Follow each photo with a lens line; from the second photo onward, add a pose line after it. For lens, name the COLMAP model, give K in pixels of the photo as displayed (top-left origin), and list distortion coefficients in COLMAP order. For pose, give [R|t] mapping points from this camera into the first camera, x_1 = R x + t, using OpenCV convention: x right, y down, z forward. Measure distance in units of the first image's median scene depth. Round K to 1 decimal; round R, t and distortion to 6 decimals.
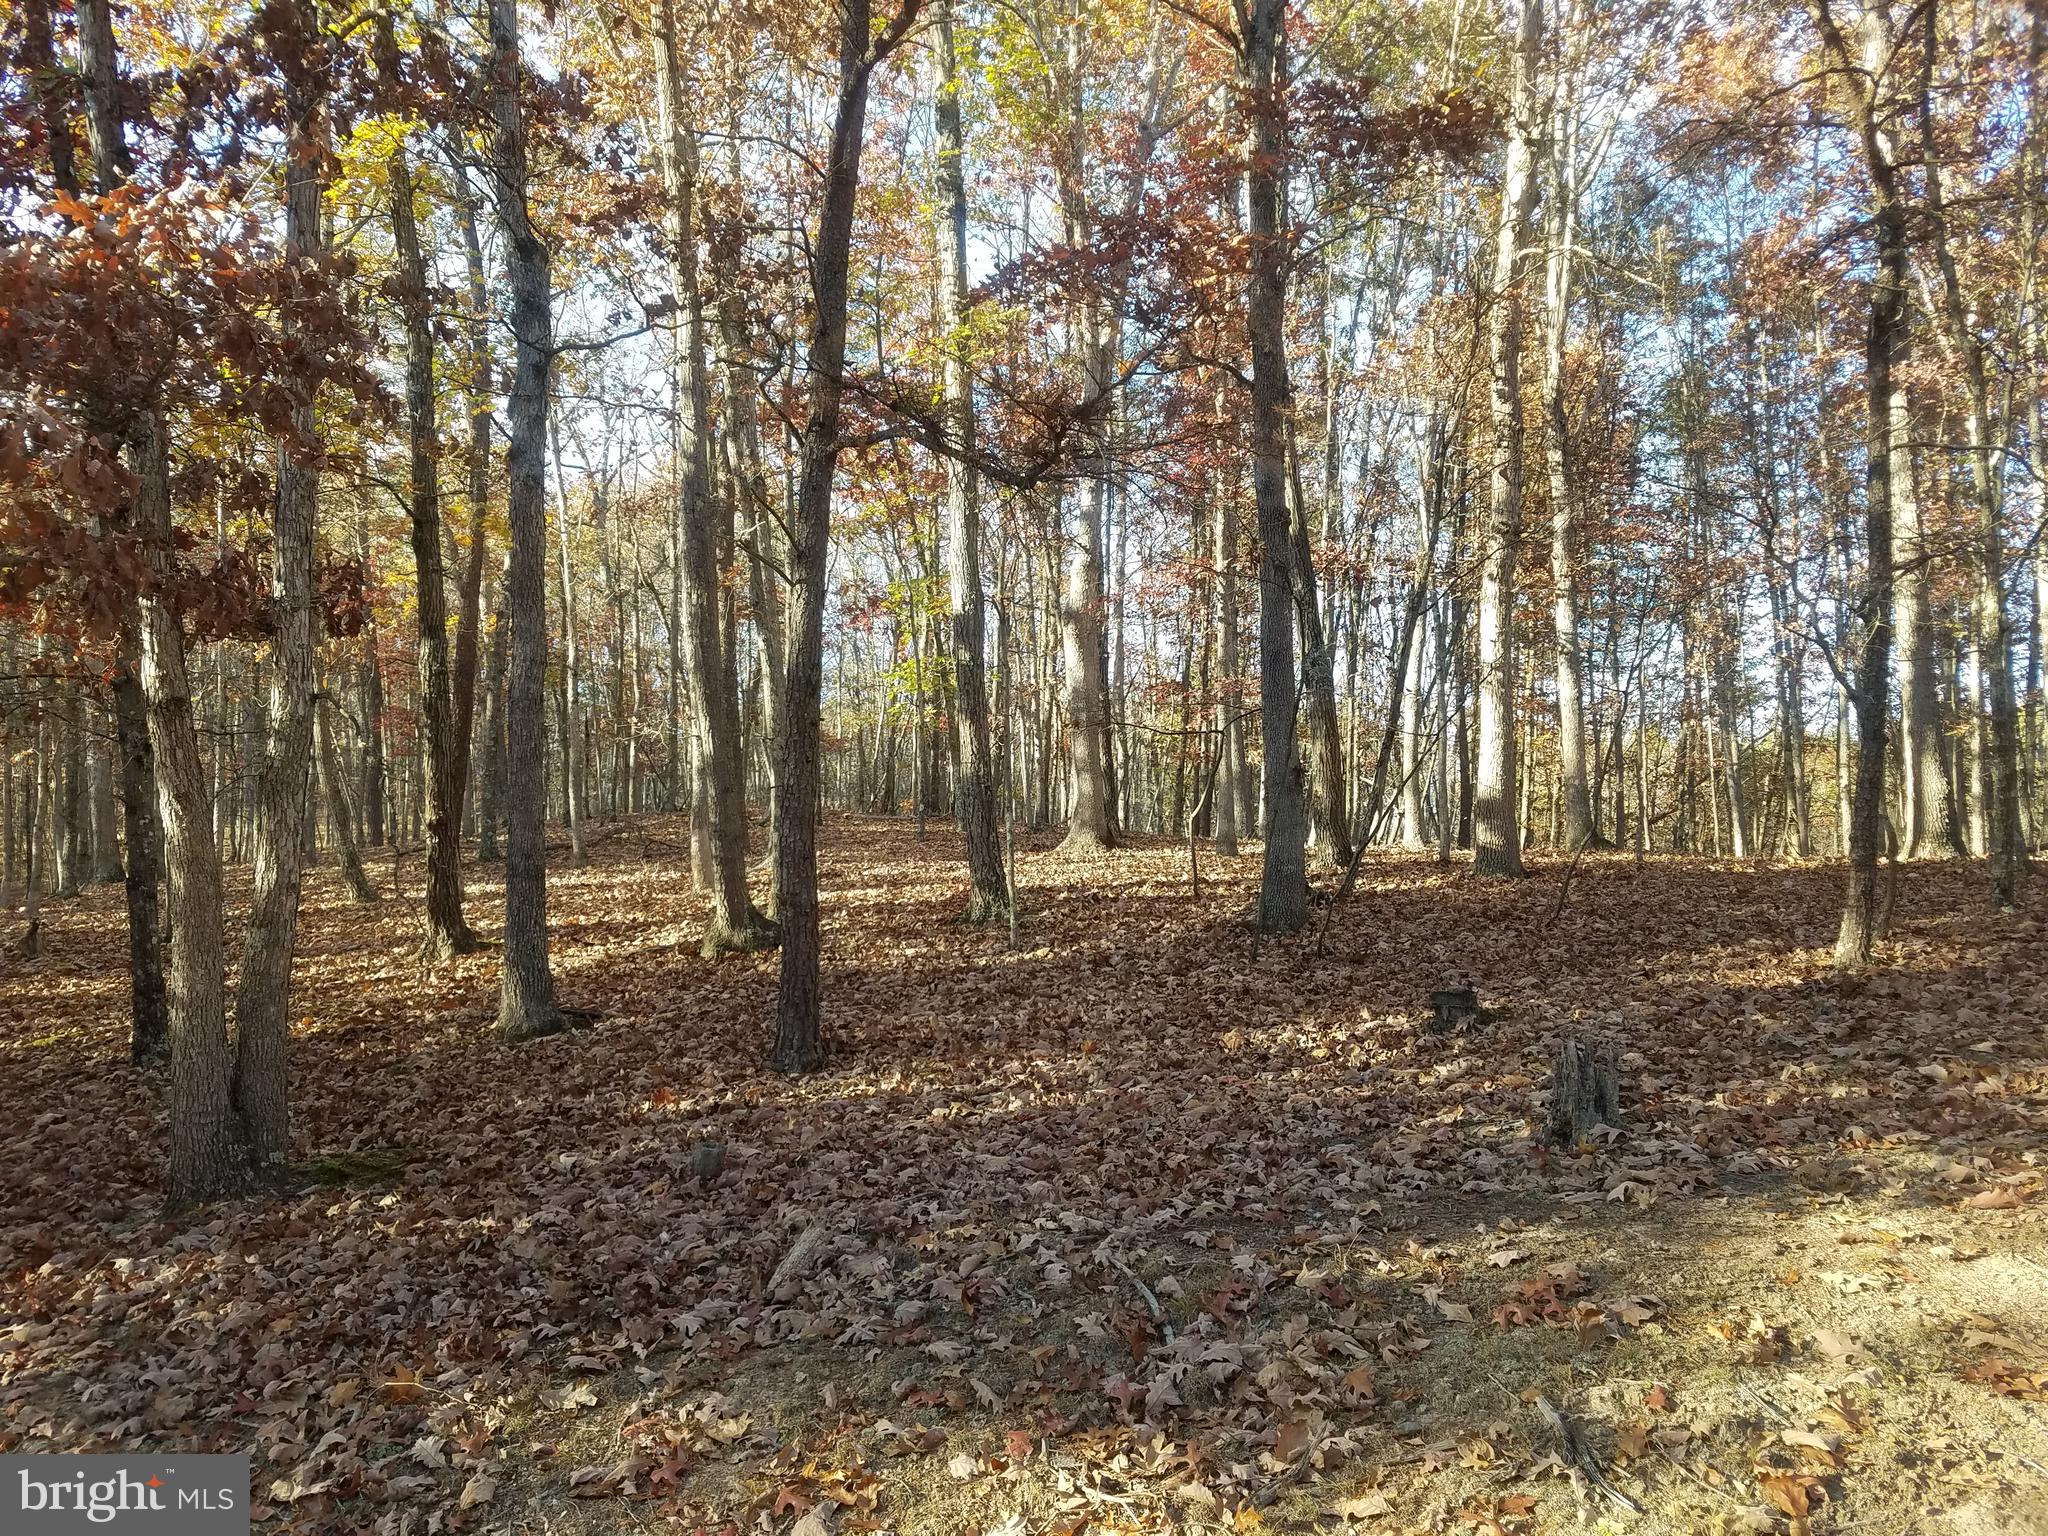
lens RADIAL K [[1551.6, 0, 1029.1], [0, 1551.6, 761.6], [0, 0, 1]] dist [-0.038990, 0.022193]
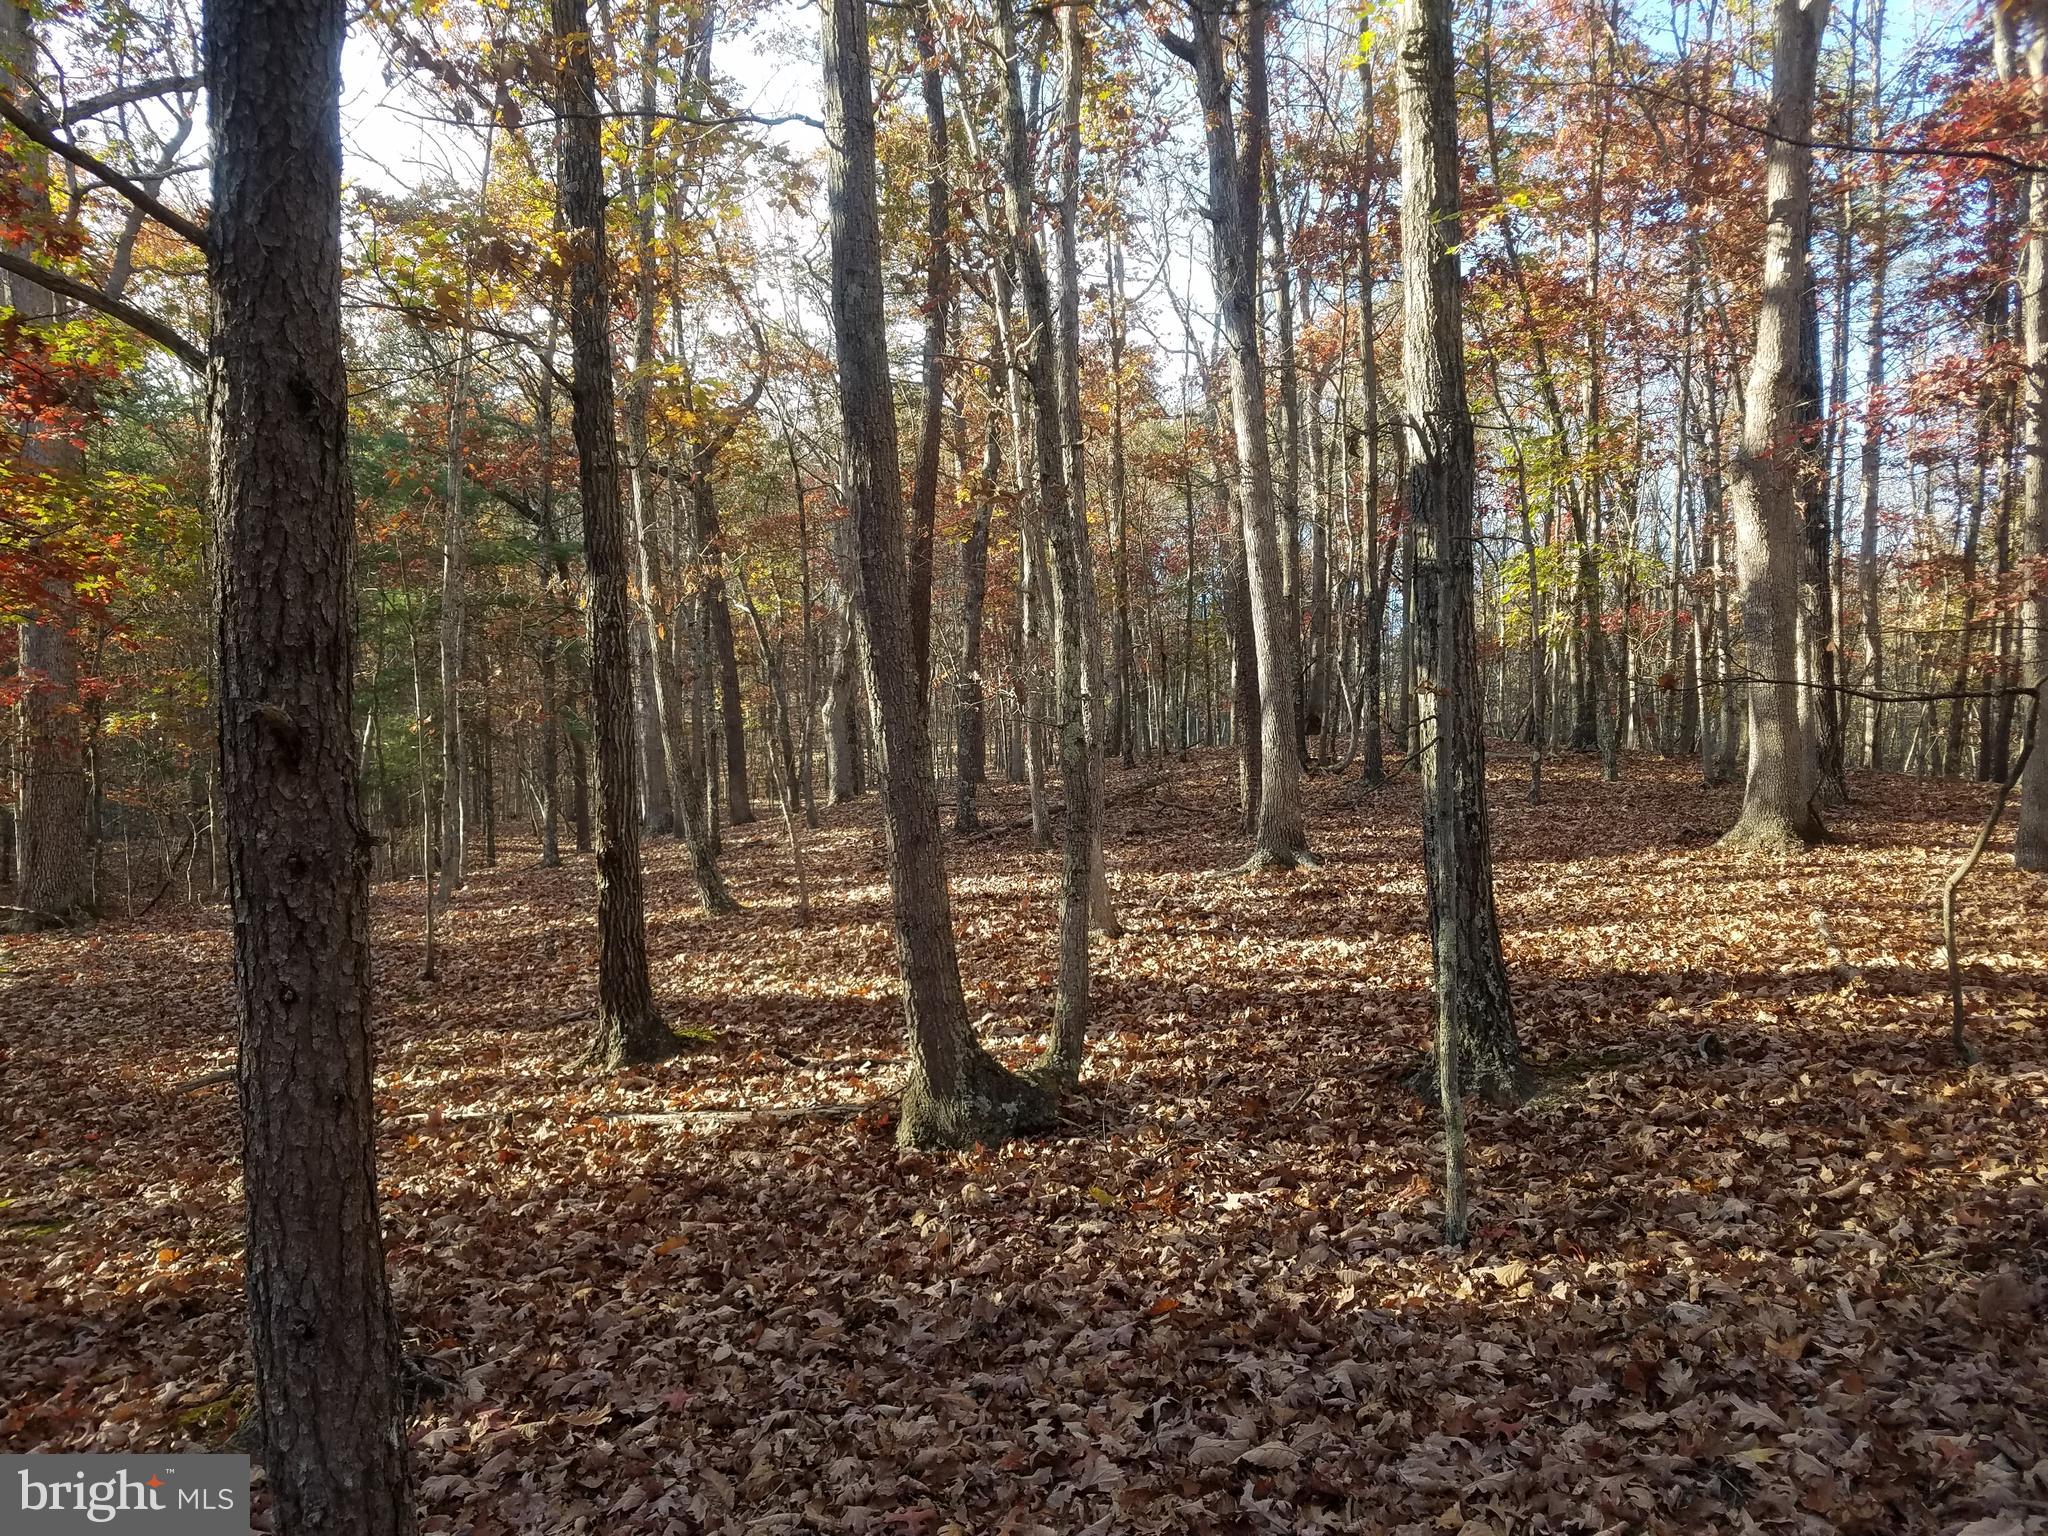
lens RADIAL K [[1520.4, 0, 1024.0], [0, 1520.4, 768.0], [0, 0, 1]] dist [0.001075, -0.014414]
pose [[0.895684, 0.001466, -0.444688, 0.038452], [0.030558, 0.997428, 0.064838, -0.021709], [0.443640, -0.071663, 0.893335, 0.320343]]
